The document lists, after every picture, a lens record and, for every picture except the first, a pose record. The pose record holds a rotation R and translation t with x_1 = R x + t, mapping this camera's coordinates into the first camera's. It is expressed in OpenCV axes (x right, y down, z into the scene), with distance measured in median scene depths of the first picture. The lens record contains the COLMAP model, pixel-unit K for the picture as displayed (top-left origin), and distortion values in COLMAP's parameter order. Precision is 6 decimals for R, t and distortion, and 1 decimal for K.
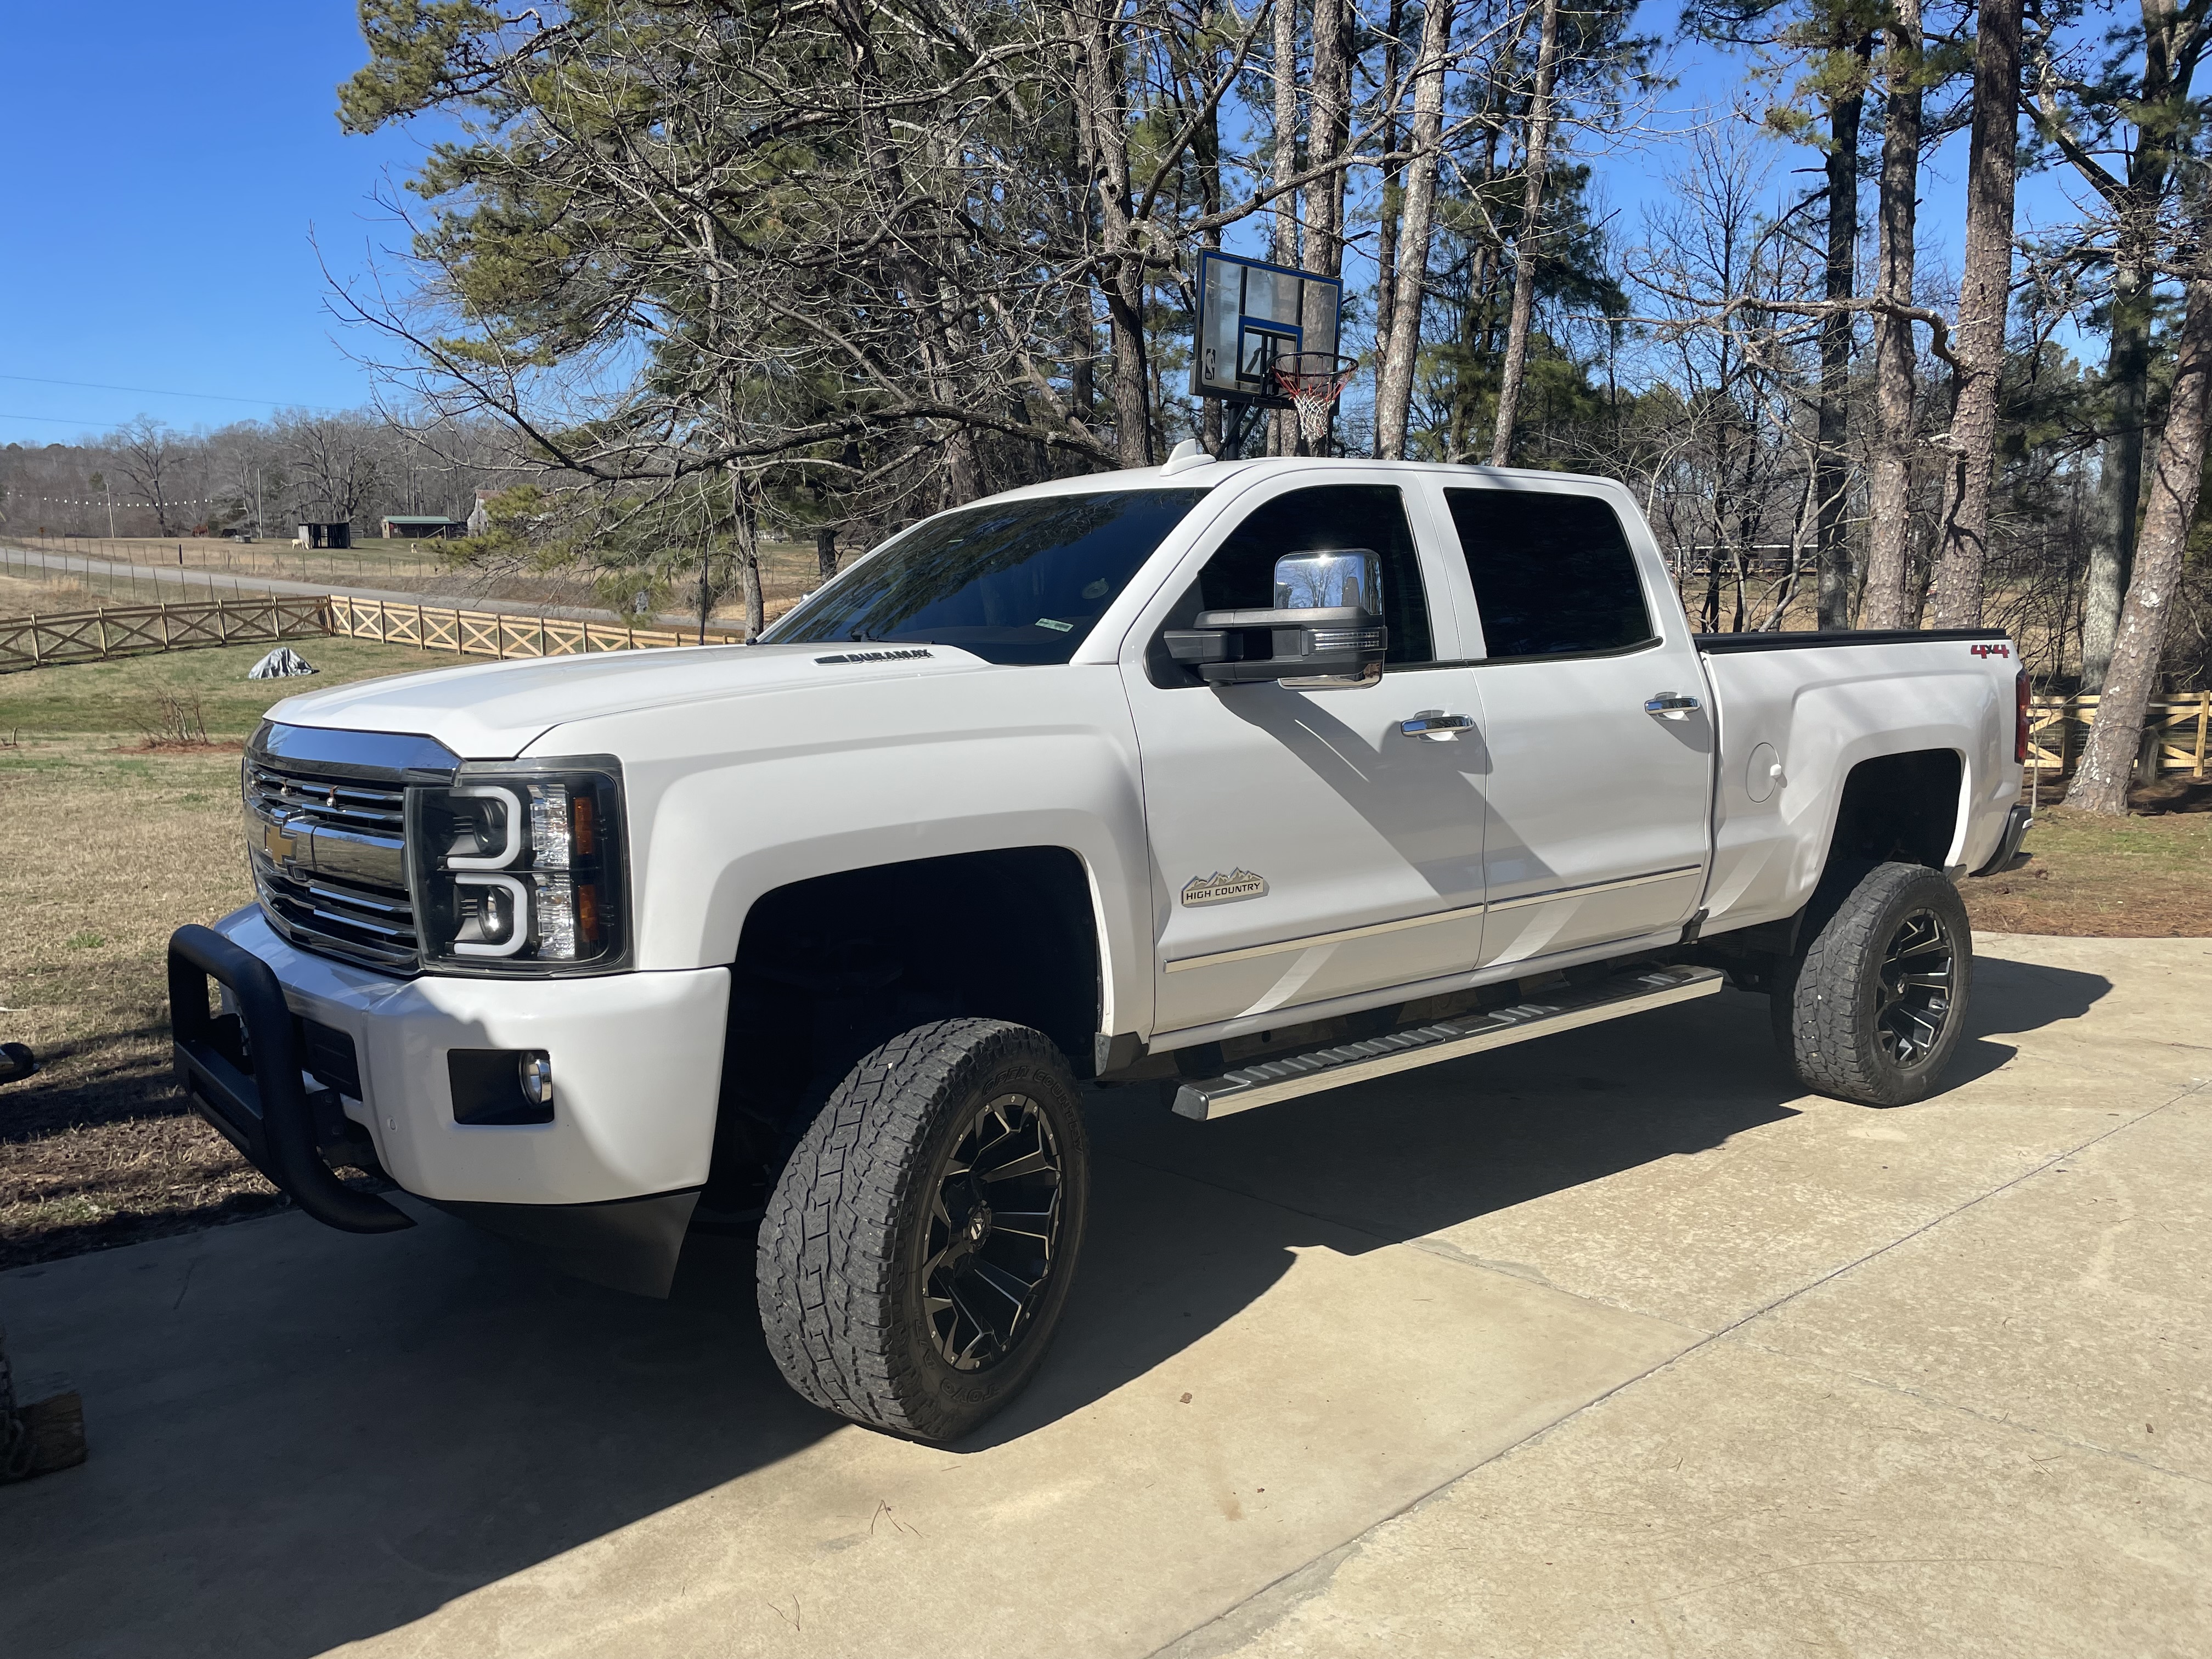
lens RADIAL K [[1655.1, 0, 1106.0], [0, 1655.1, 829.5], [0, 0, 1]] dist [0.030615, -0.067668]
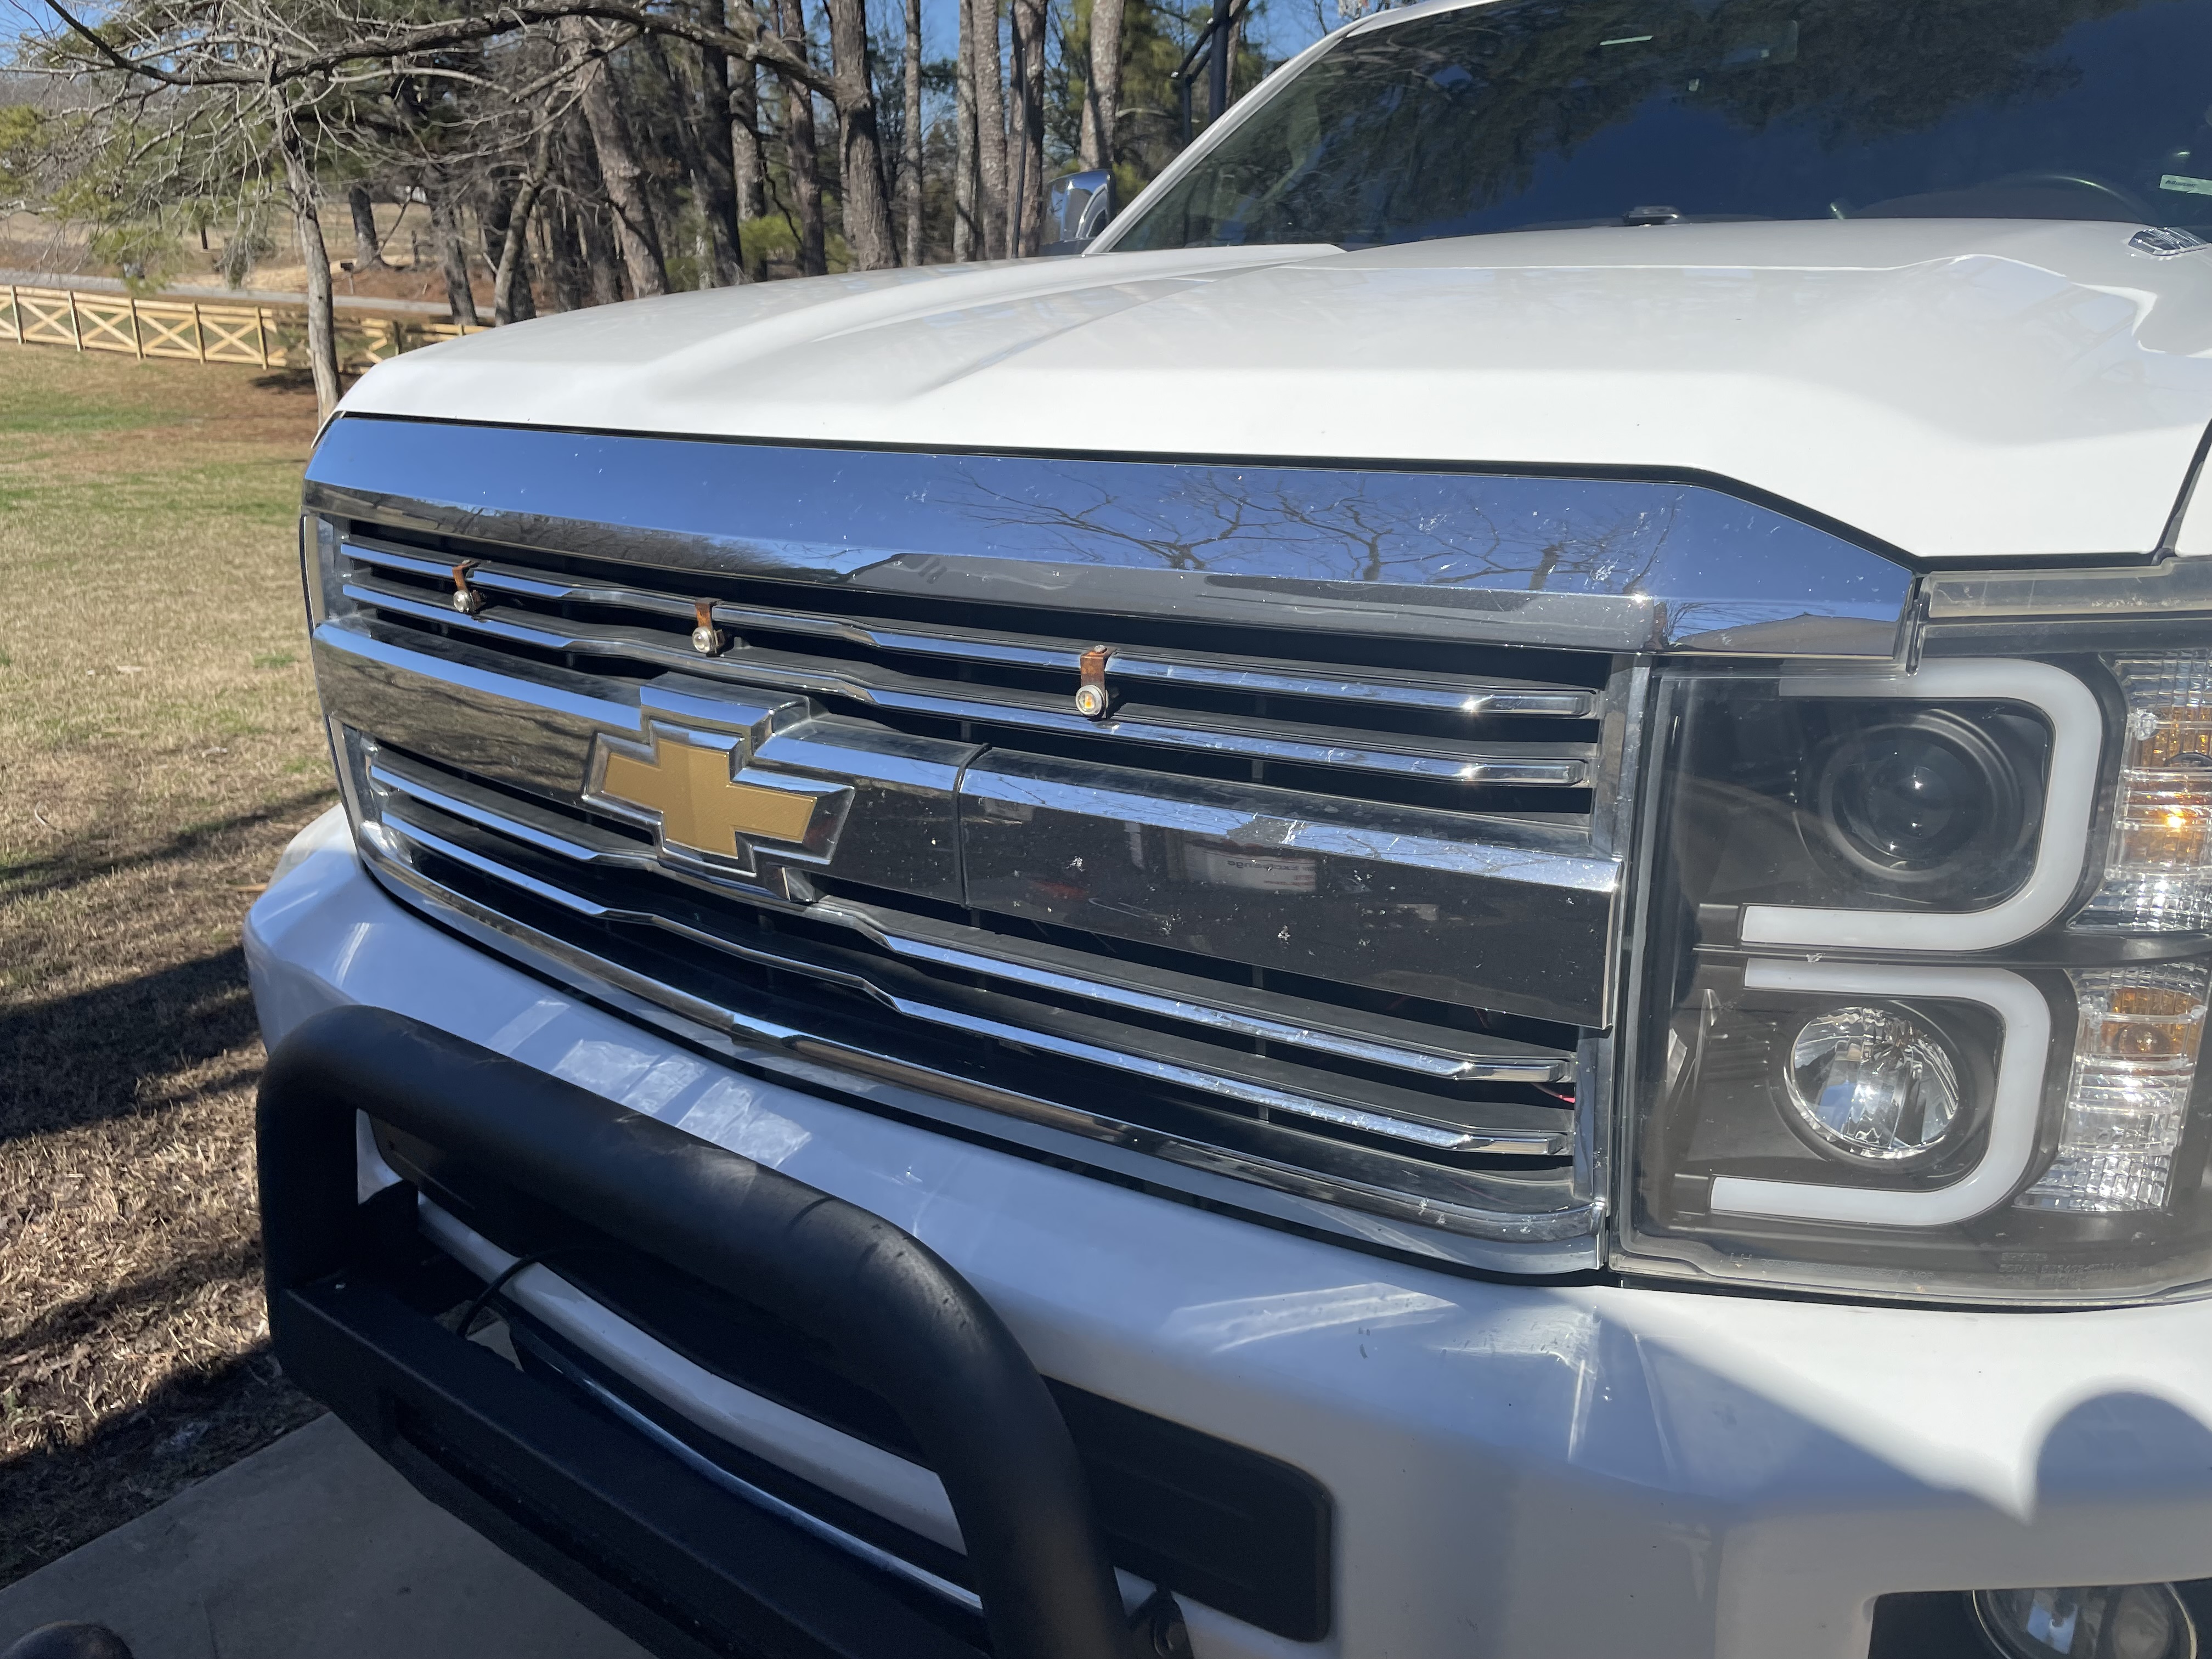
lens RADIAL K [[1655.1, 0, 1106.0], [0, 1655.1, 829.5], [0, 0, 1]] dist [0.030615, -0.067668]
pose [[0.969745, -0.062924, 0.235870, -0.336078], [0.018866, 0.982637, 0.184577, -0.030103], [-0.243389, -0.174542, 0.954095, 0.448966]]
